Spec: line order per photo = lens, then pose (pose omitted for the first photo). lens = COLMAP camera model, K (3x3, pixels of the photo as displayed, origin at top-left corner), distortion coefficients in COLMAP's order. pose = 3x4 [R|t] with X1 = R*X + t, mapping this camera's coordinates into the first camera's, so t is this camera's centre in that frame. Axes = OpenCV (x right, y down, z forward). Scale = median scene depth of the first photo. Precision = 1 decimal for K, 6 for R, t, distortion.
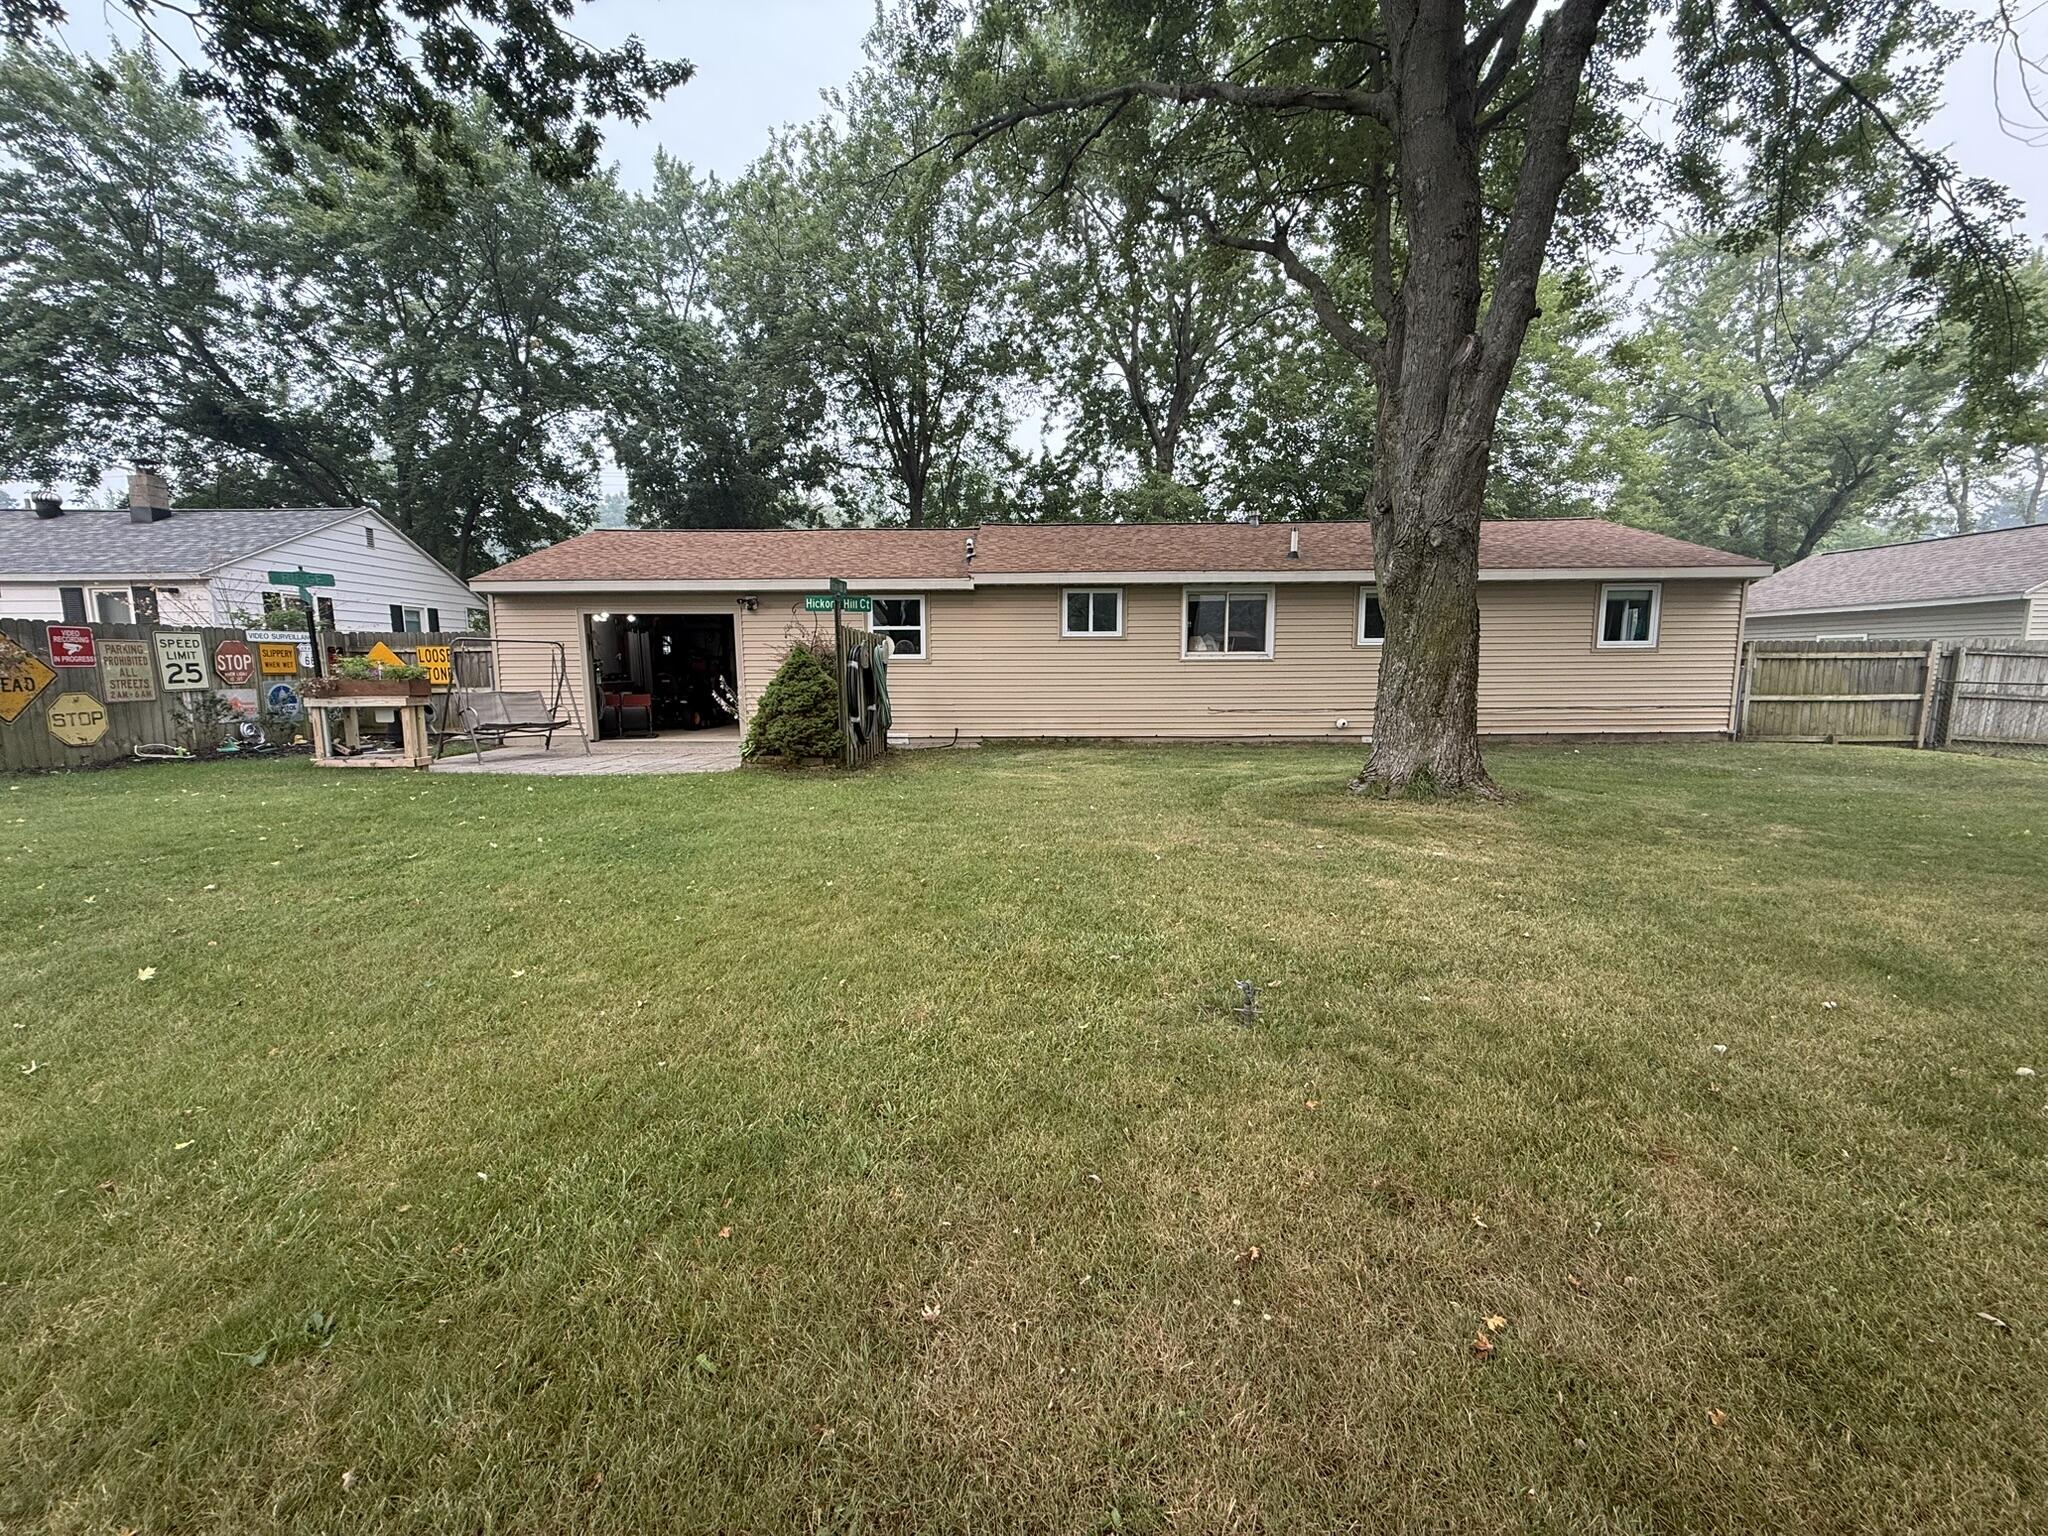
lens RADIAL K [[806.9, 0, 1024.0], [0, 806.9, 768.0], [0, 0, 1]] dist [0.001131, -0.000130]
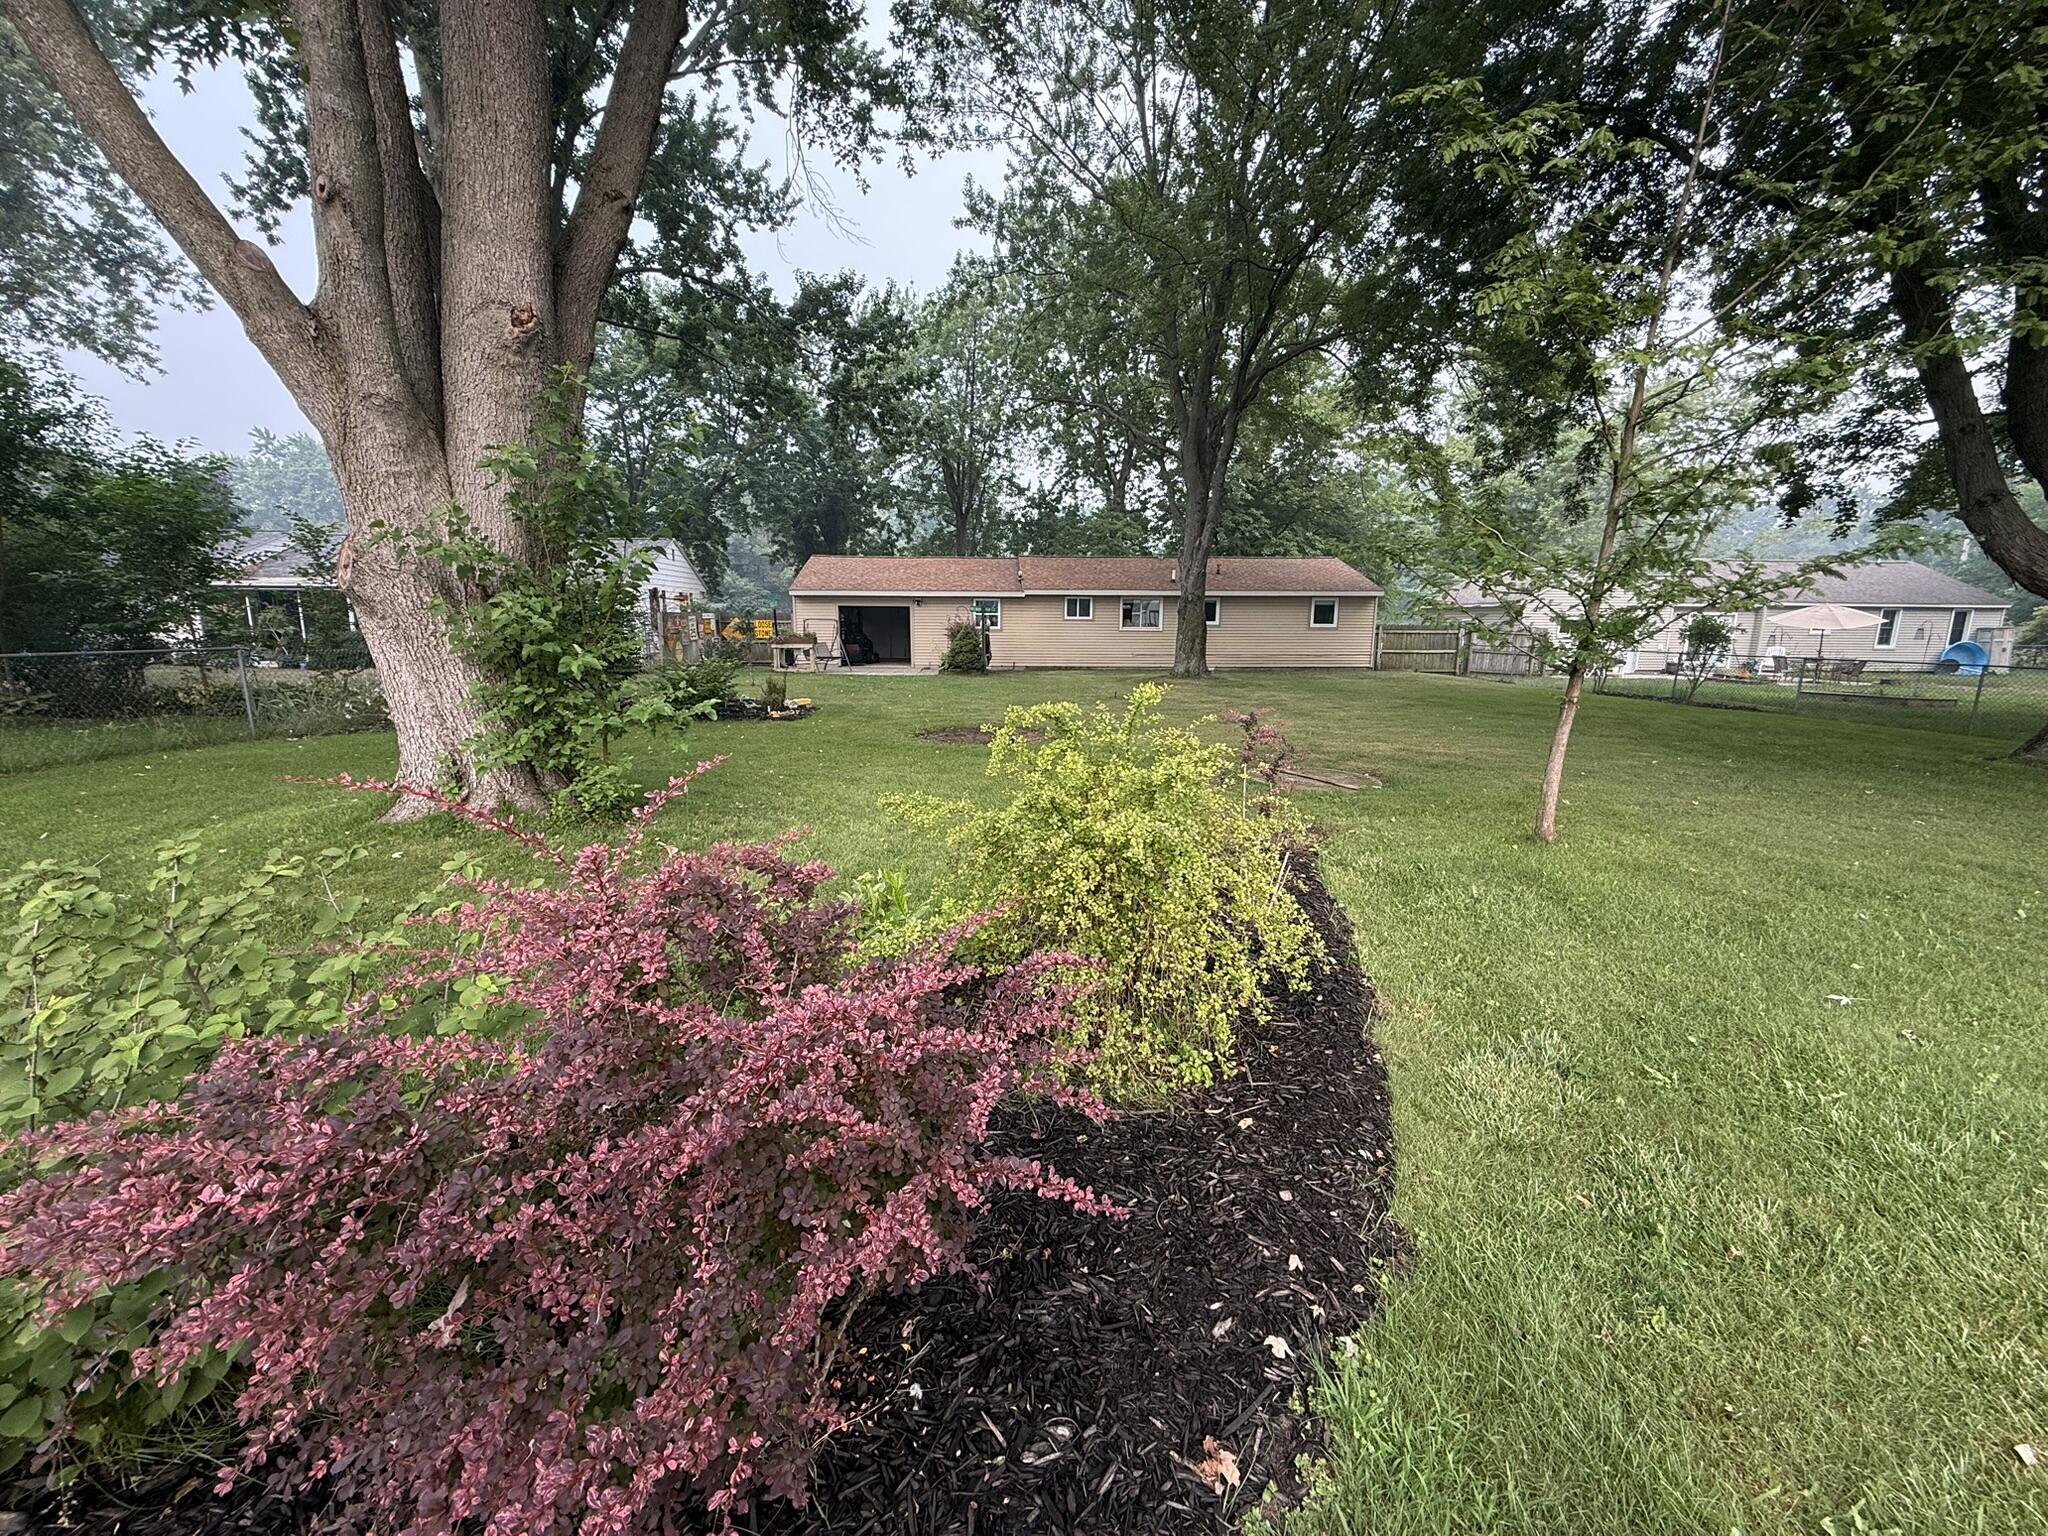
lens RADIAL K [[806.9, 0, 1024.0], [0, 806.9, 768.0], [0, 0, 1]] dist [0.001131, -0.000130]
pose [[0.998960, 0.002501, 0.045521, -0.152459], [-0.004925, 0.998571, 0.053211, 0.114829], [-0.045323, -0.053379, 0.997545, -1.121677]]
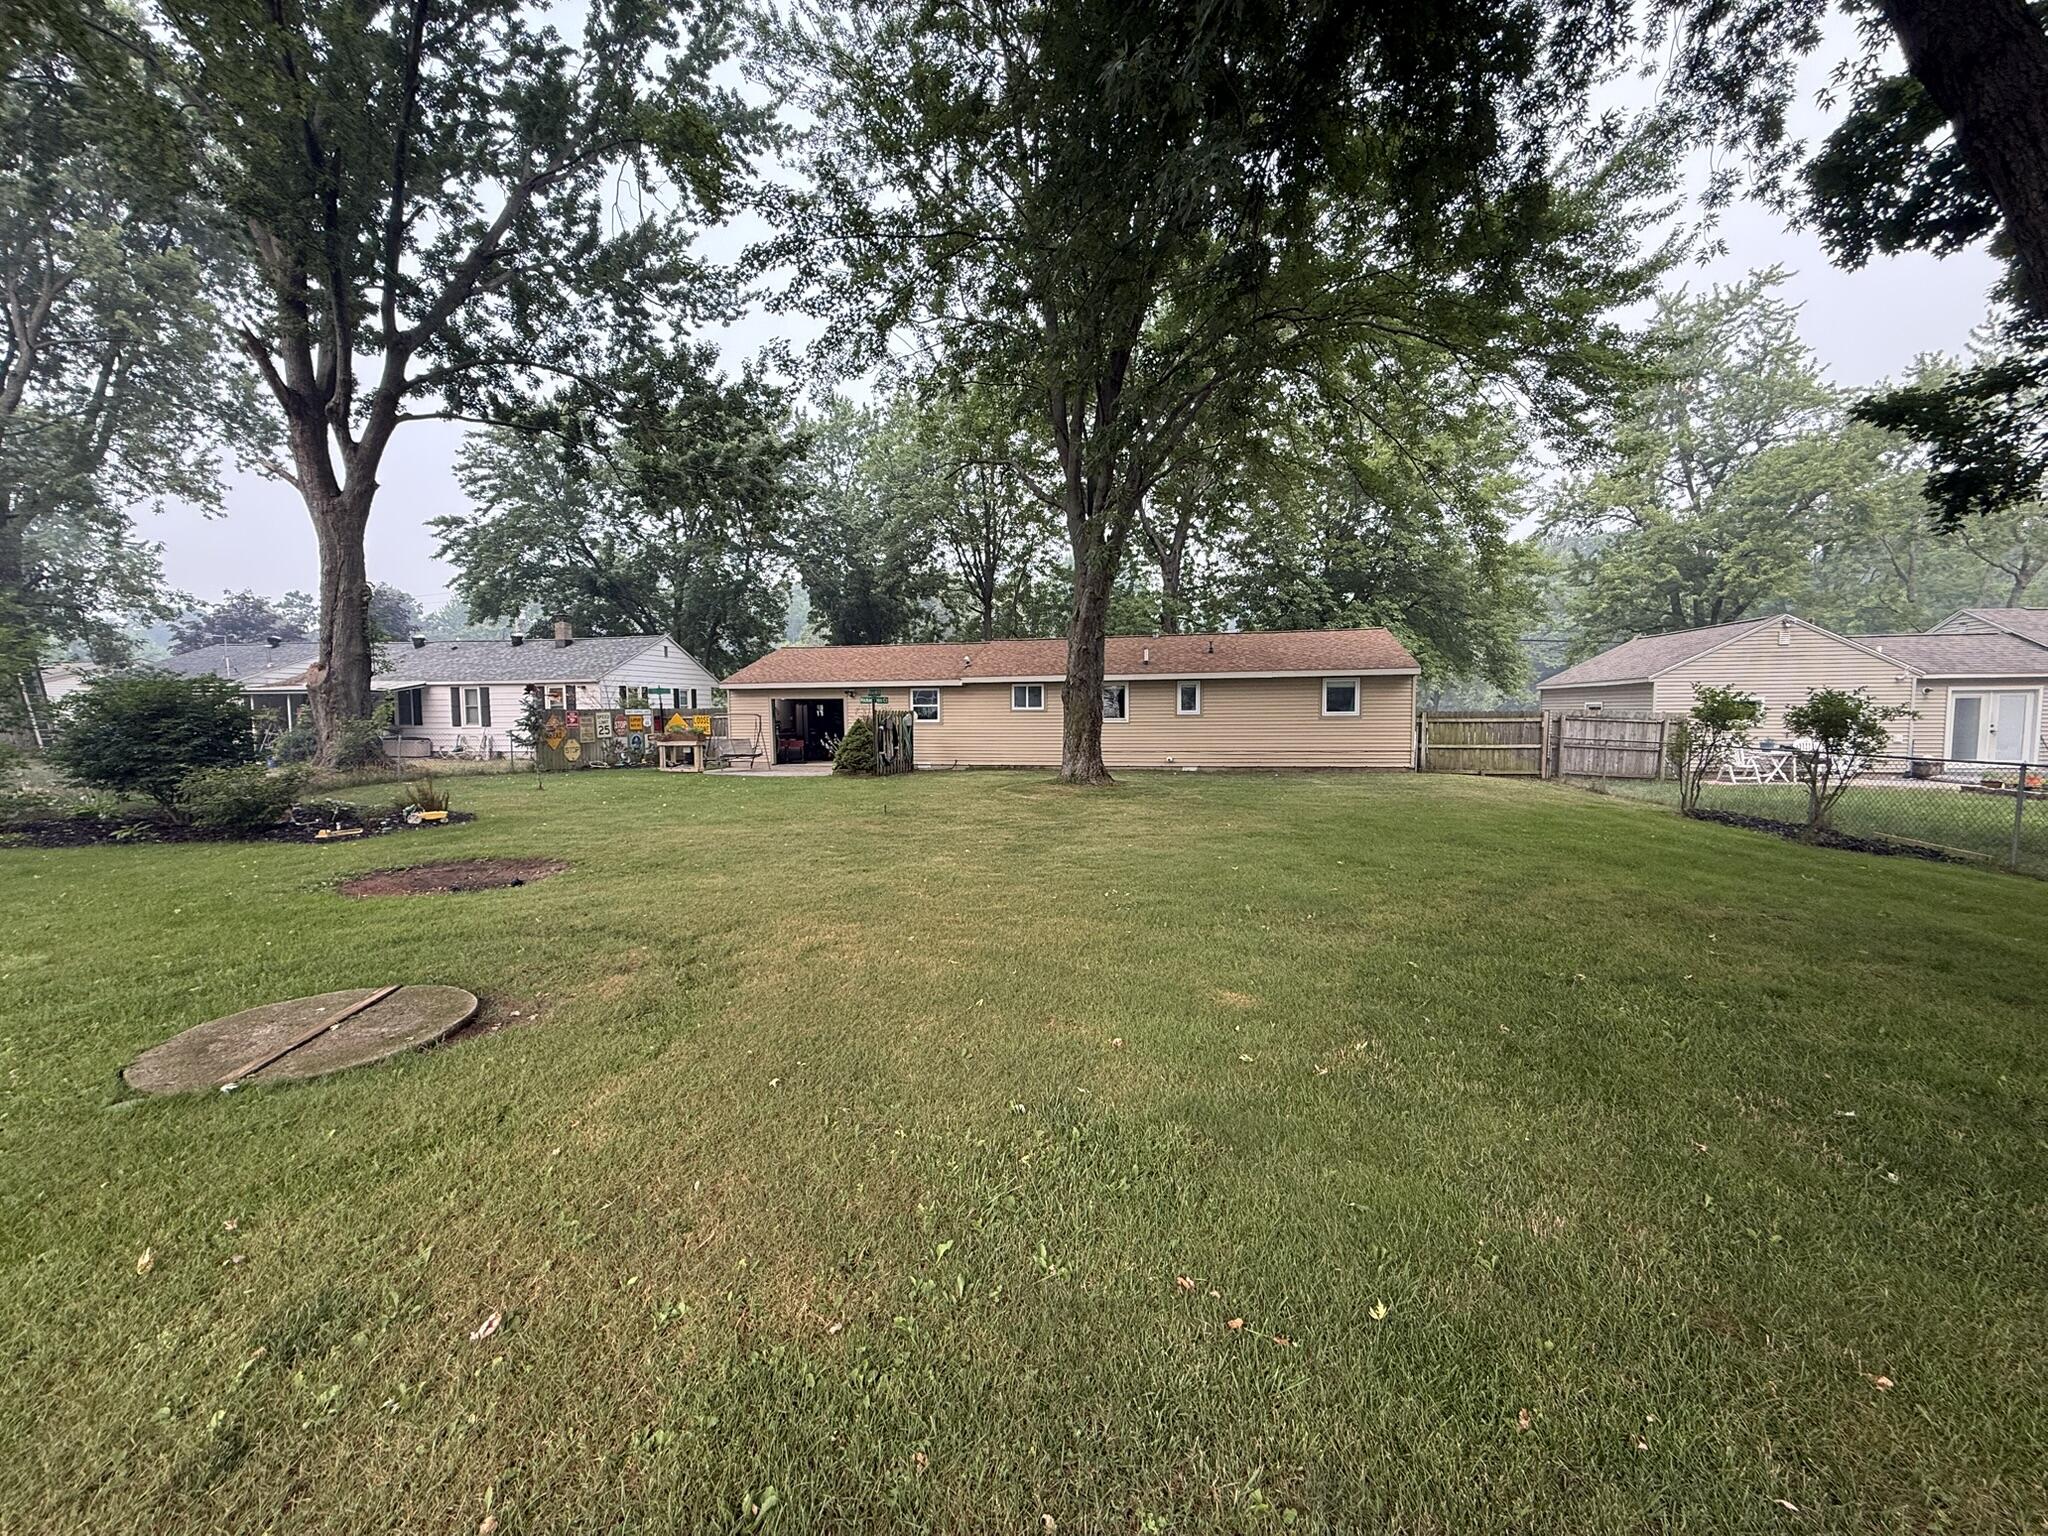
lens RADIAL K [[806.9, 0, 1024.0], [0, 806.9, 768.0], [0, 0, 1]] dist [0.001131, -0.000130]
pose [[0.978206, 0.012284, -0.207273, 0.443469], [-0.023937, 0.998264, -0.053807, 0.063189], [0.206252, 0.057596, 0.976802, -0.745037]]
